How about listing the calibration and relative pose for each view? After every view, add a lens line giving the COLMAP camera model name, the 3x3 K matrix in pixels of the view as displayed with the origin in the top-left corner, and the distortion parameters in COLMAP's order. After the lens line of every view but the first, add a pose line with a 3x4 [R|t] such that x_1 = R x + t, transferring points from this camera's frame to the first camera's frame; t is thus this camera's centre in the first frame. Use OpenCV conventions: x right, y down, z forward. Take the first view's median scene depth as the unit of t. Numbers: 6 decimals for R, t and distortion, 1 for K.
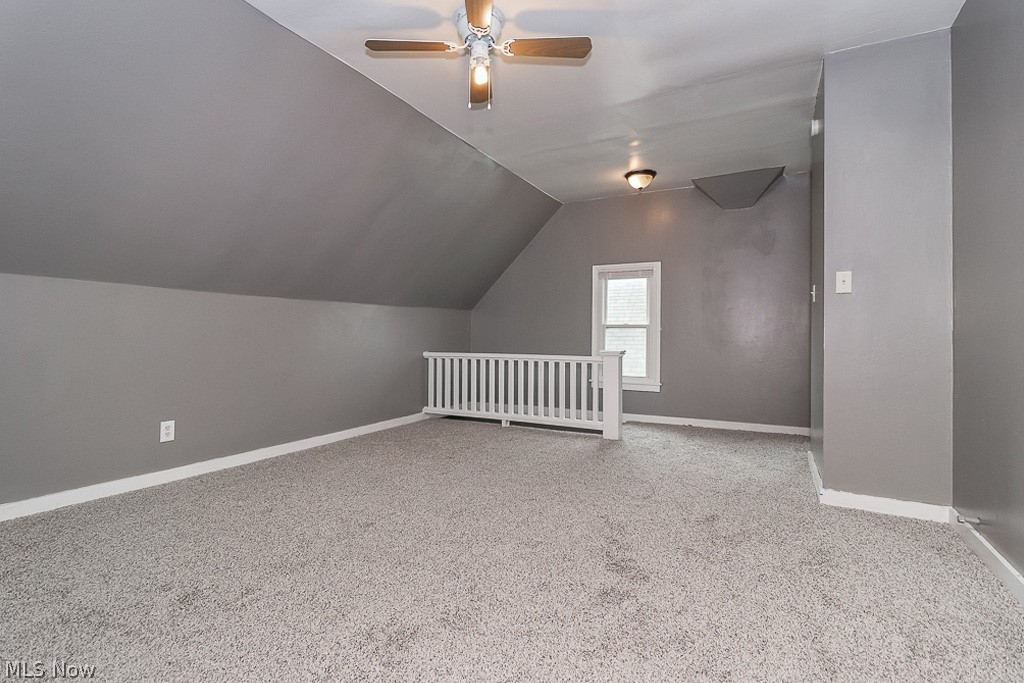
lens RADIAL K [[487.2, 0, 512.3], [0, 487.2, 333.5], [0, 0, 1]] dist [0.022087, -0.016907]
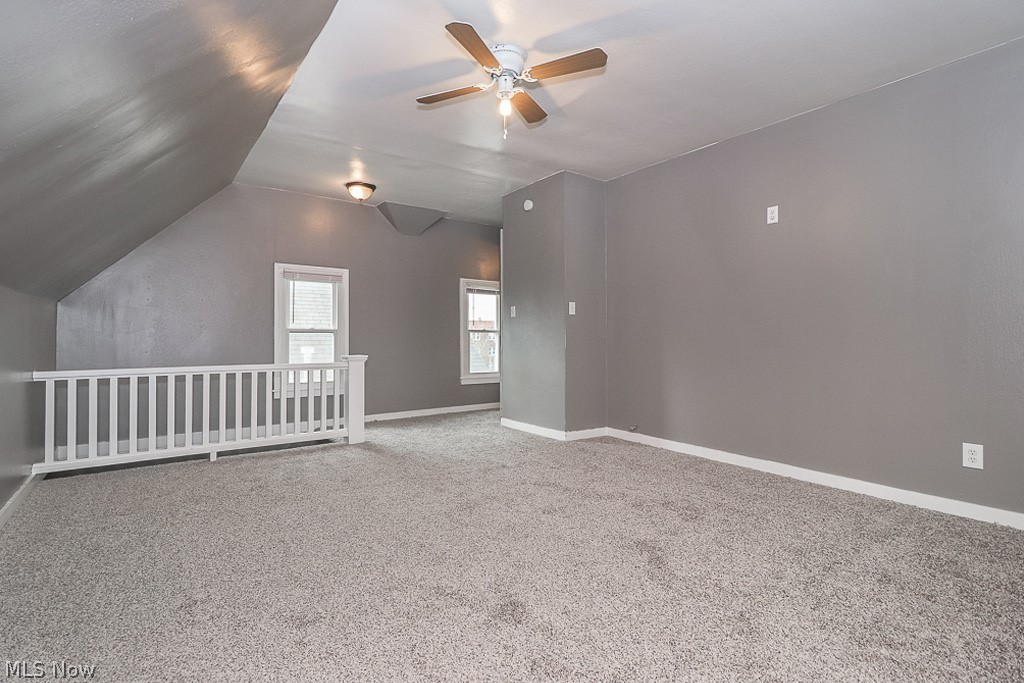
lens RADIAL K [[487.2, 0, 512.3], [0, 487.2, 333.5], [0, 0, 1]] dist [0.022087, -0.016907]
pose [[0.425905, 0.000665, 0.904768, -0.491988], [0.004383, 0.999986, -0.002799, -0.004926], [-0.904757, 0.005158, 0.425896, 0.234320]]
